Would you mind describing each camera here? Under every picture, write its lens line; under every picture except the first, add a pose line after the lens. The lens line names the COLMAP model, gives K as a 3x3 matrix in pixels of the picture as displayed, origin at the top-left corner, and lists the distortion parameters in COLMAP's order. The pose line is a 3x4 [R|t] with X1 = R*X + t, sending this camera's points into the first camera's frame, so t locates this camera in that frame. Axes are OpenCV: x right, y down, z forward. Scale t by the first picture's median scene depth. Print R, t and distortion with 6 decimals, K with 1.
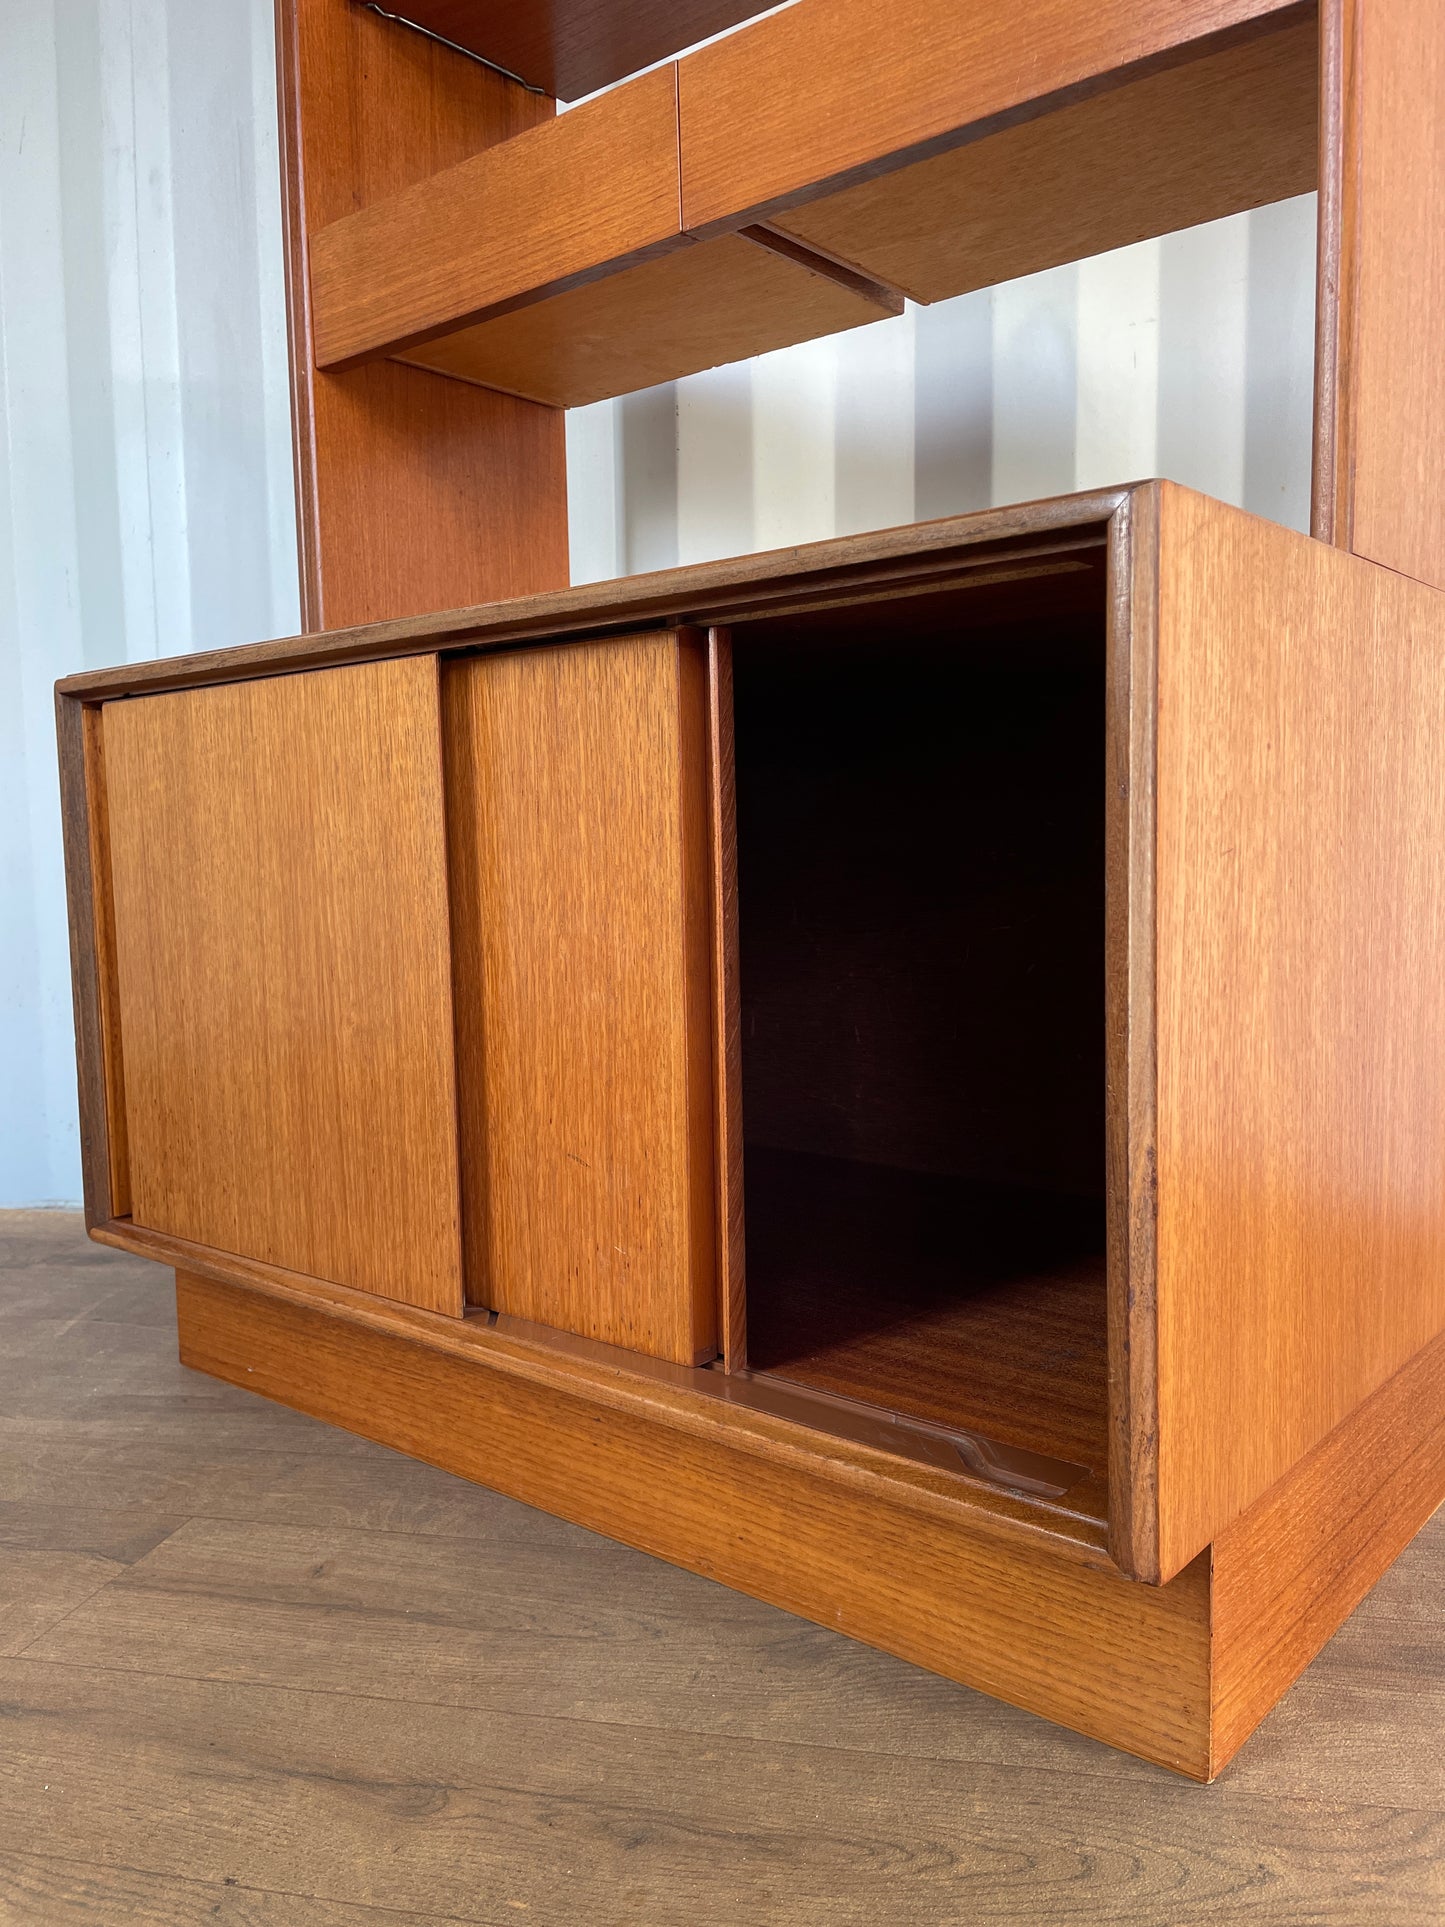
lens RADIAL K [[1471.2, 0, 722.5], [0, 1471.2, 963.5], [0, 0, 1]] dist [0.079969, -0.109725]
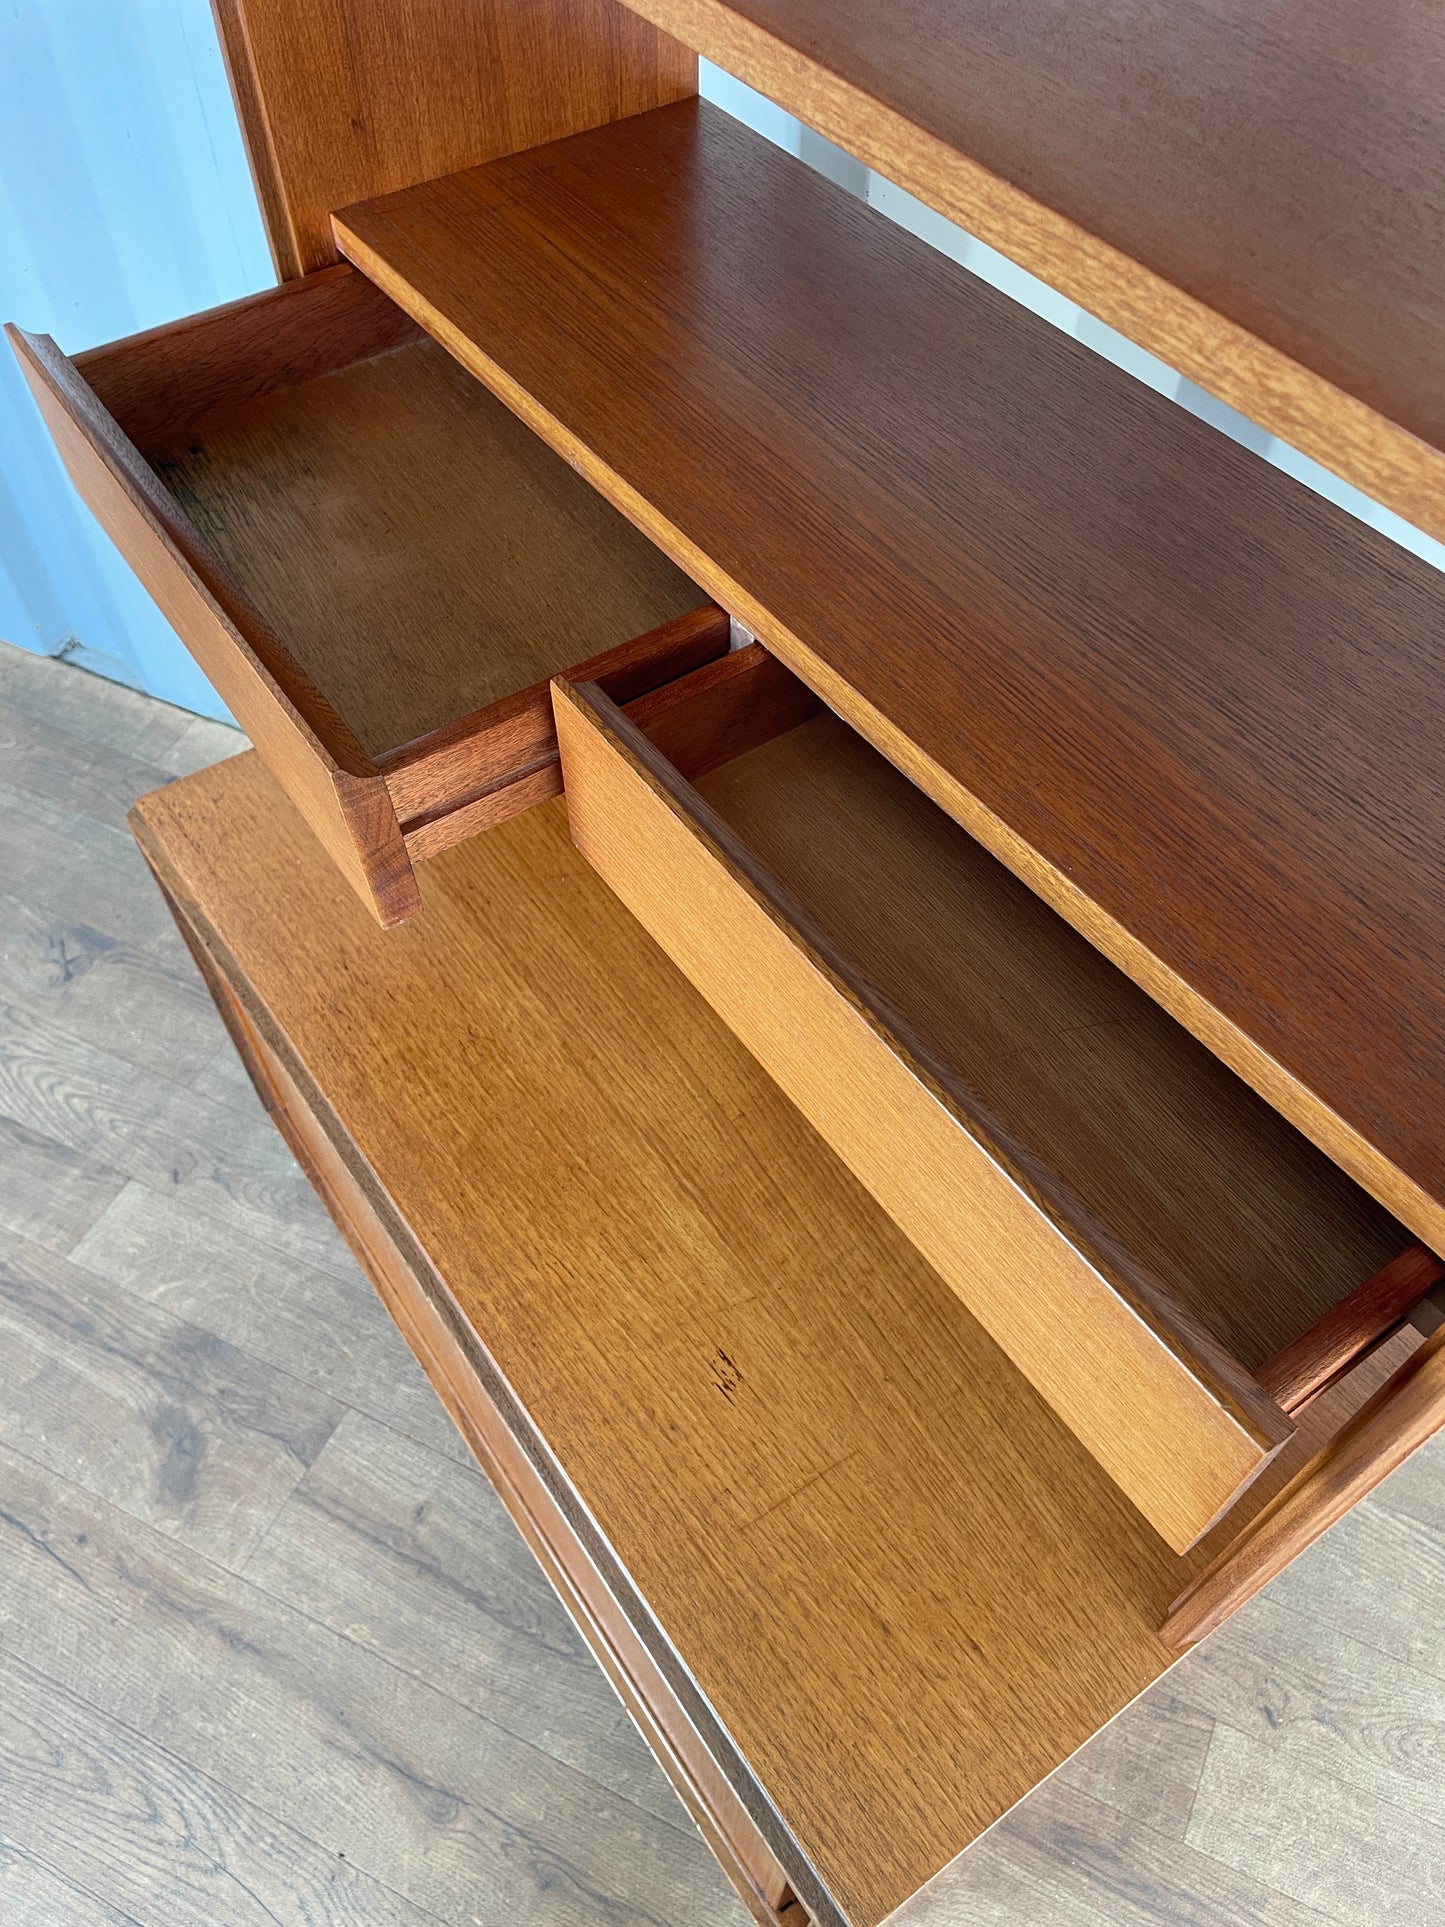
lens RADIAL K [[1471.2, 0, 722.5], [0, 1471.2, 963.5], [0, 0, 1]] dist [0.079969, -0.109725]
pose [[0.969184, 0.213191, -0.123419, 0.106007], [-0.048524, 0.656417, 0.752836, -1.195298], [0.241512, -0.723648, 0.646533, 0.515556]]
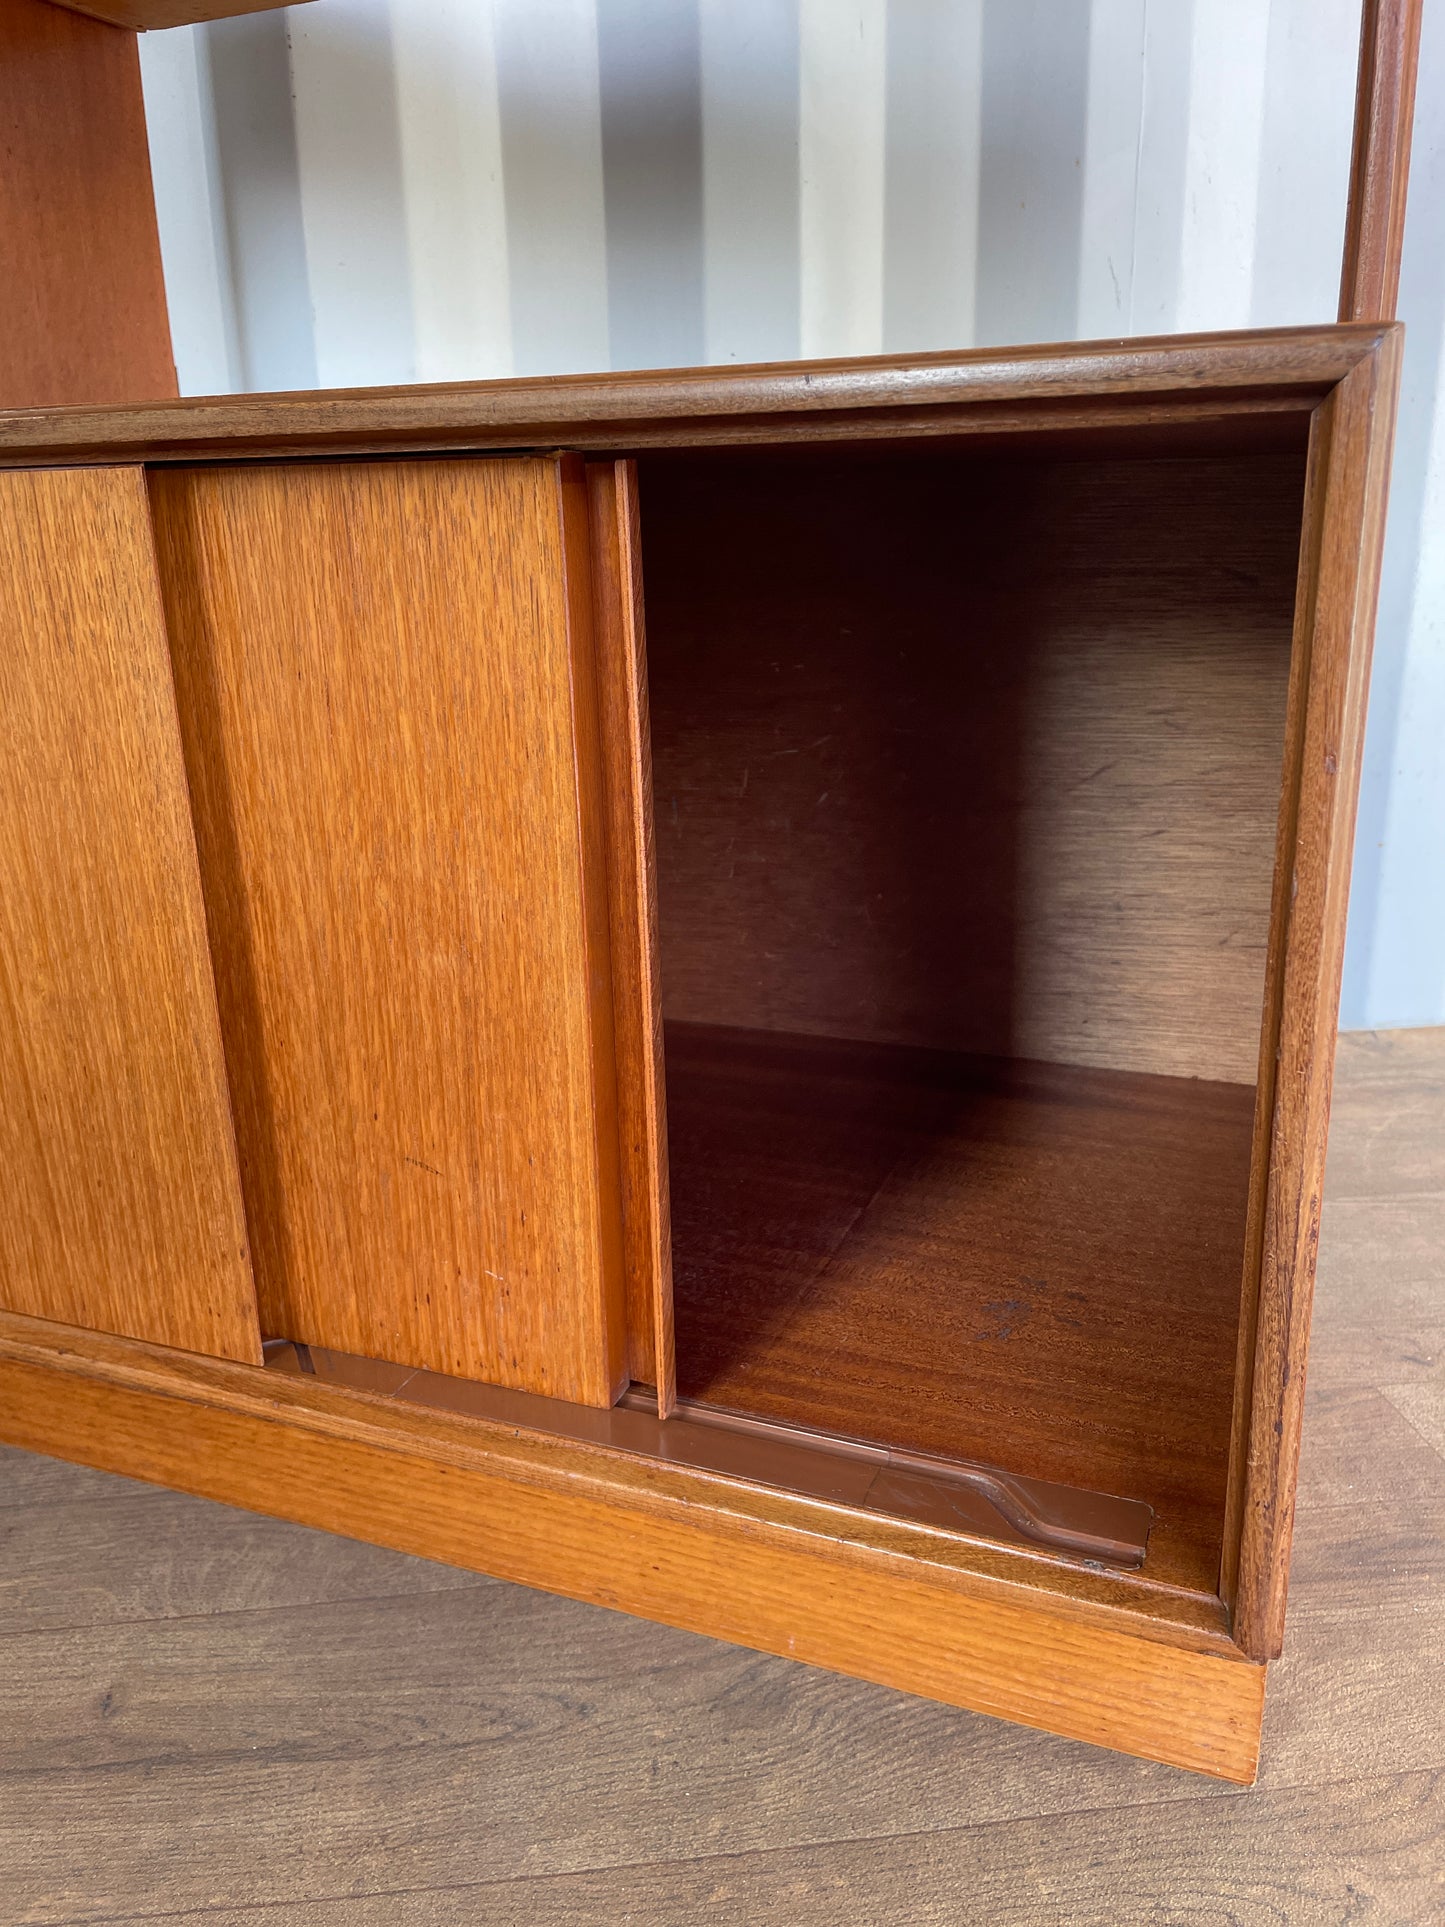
lens RADIAL K [[1478.8, 0, 721.2], [0, 1478.8, 943.9], [0, 0, 1]] dist [0.070309, -0.104331]
pose [[0.948443, -0.094519, 0.302525, -0.174764], [0.033264, 0.978911, 0.201558, -0.129402], [-0.315196, -0.181104, 0.931586, 0.261664]]
